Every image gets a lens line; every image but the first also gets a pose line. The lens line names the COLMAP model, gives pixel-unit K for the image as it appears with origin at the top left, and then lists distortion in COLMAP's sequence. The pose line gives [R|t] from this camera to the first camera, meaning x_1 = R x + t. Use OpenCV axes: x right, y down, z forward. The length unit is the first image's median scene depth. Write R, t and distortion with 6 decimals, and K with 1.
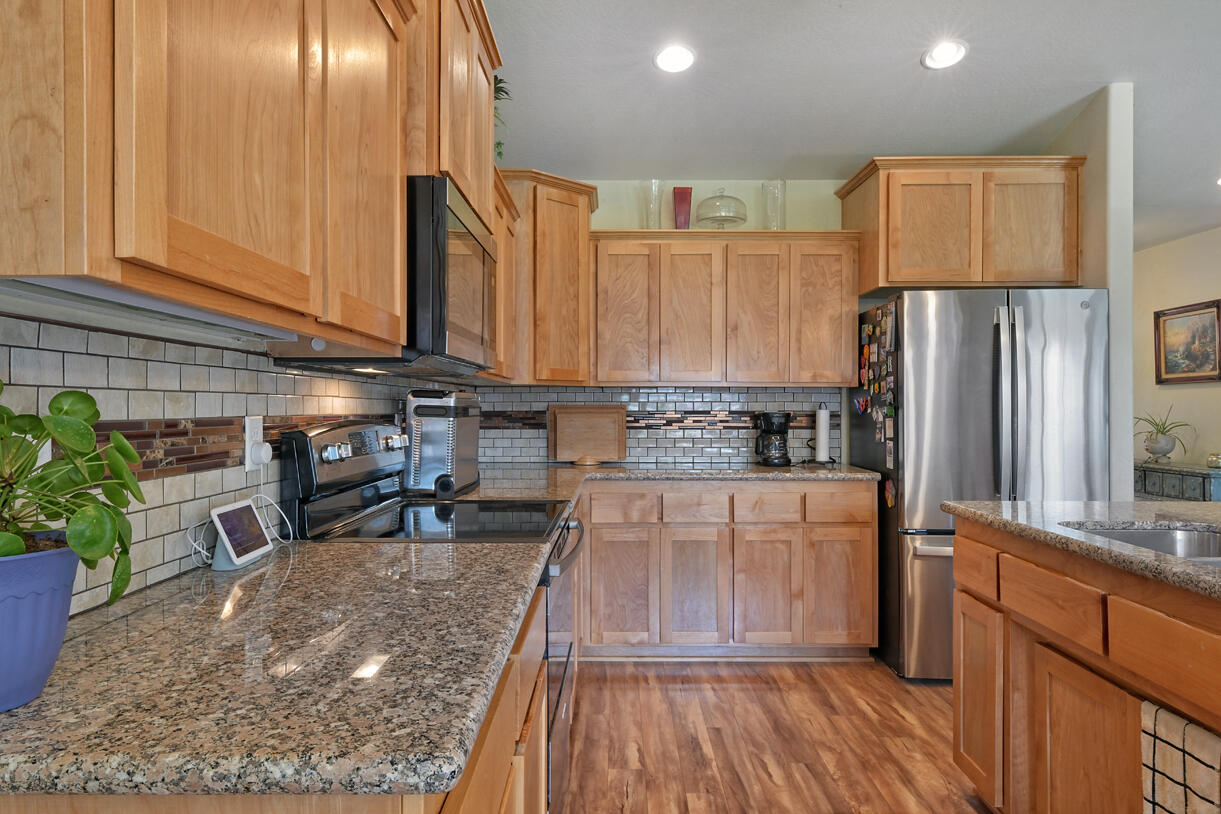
lens RADIAL K [[789.4, 0, 616.0], [0, 789.4, 407.1], [0, 0, 1]] dist [0.022378, 0.001102]
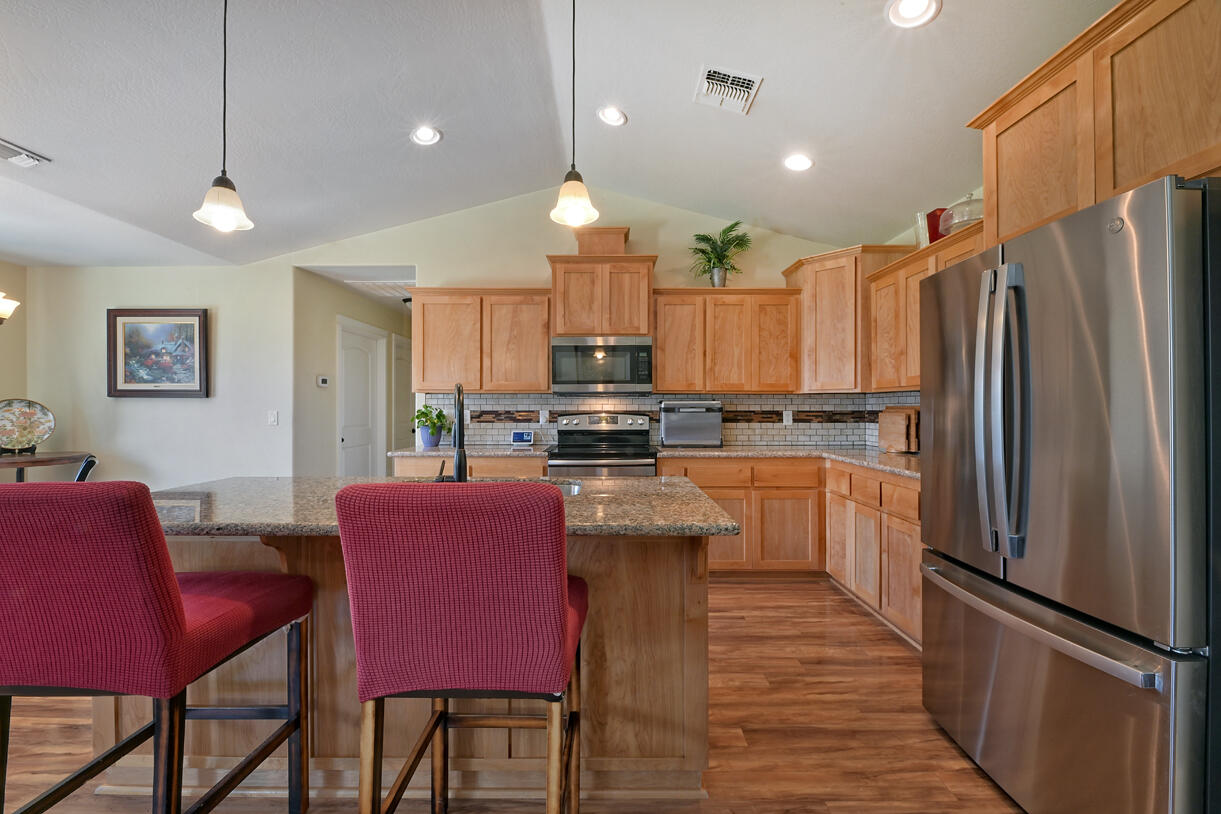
lens RADIAL K [[489.3, 0, 606.2], [0, 489.3, 406.5], [0, 0, 1]] dist [0.000624, -0.001961]
pose [[-0.005624, -0.001505, -0.999983, 0.853458], [0.000973, 0.999998, -0.001510, -0.001134], [0.999984, -0.000982, -0.005622, 0.590413]]
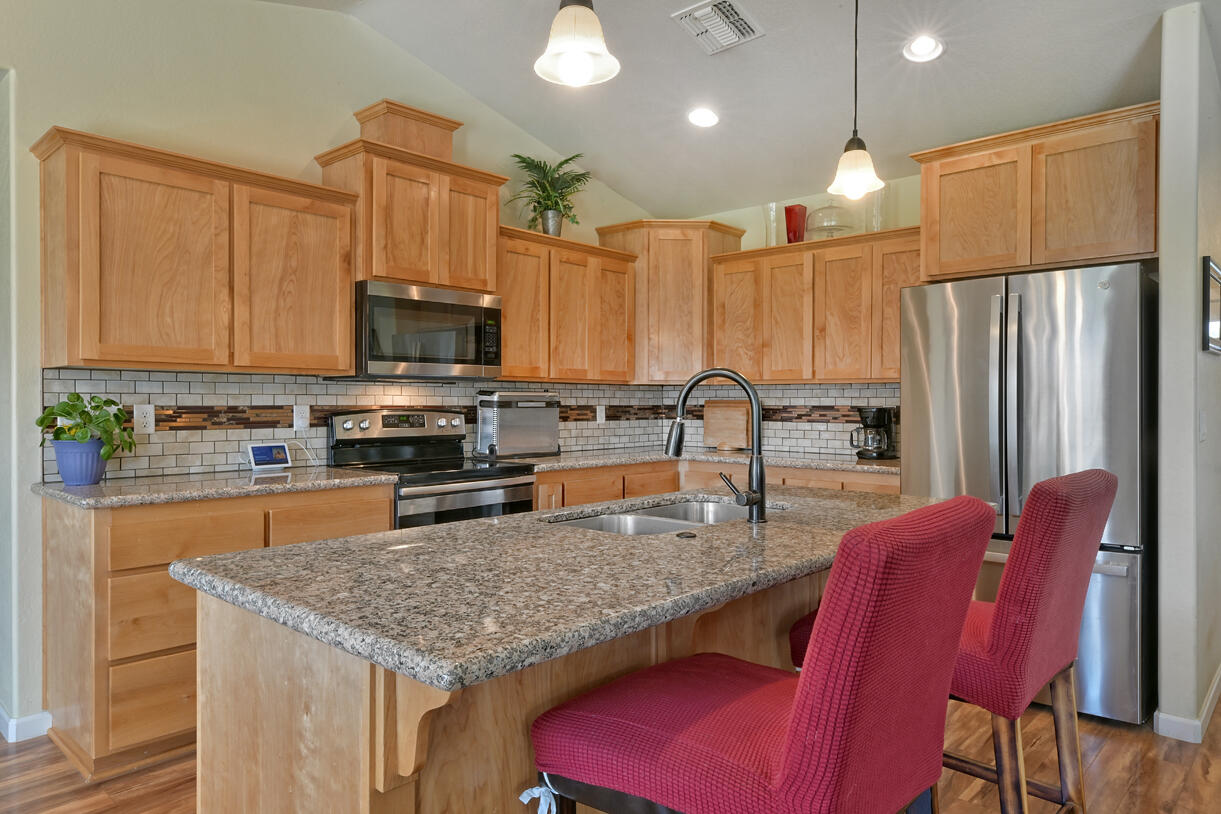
lens RADIAL K [[789.4, 0, 606.1], [0, 789.4, 402.3], [0, 0, 1]] dist [0.022378, 0.001102]
pose [[0.733818, 0.002679, -0.679341, 0.713917], [-0.002526, 0.999996, 0.001215, -0.000349], [0.679342, 0.000824, 0.733822, -0.001514]]
